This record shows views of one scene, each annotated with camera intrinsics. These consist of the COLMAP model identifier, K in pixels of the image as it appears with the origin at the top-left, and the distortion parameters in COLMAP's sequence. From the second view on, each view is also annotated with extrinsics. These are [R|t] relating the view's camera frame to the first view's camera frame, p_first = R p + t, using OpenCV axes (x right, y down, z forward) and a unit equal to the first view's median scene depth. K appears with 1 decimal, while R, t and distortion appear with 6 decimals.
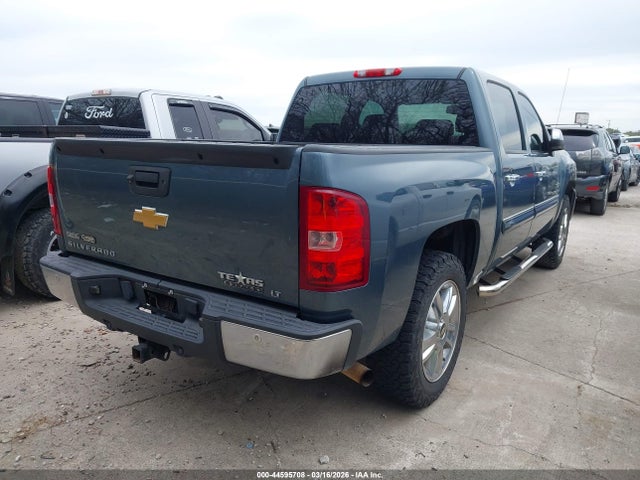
lens RADIAL K [[499.0, 0, 320.0], [0, 499.0, 240.0], [0, 0, 1]] dist [0.004875, -0.036963]
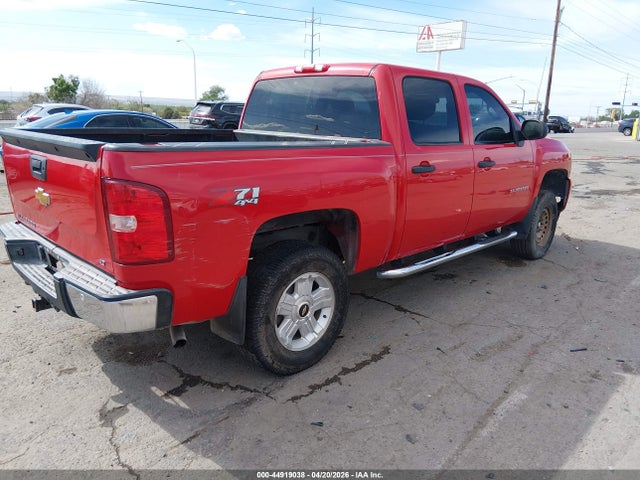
lens RADIAL K [[499.0, 0, 320.0], [0, 499.0, 240.0], [0, 0, 1]] dist [0.004875, -0.036963]
pose [[0.979771, 0.063110, -0.189911, 0.551214], [-0.055523, 0.997442, 0.045014, -0.029825], [0.192266, -0.033559, 0.980769, -0.080244]]
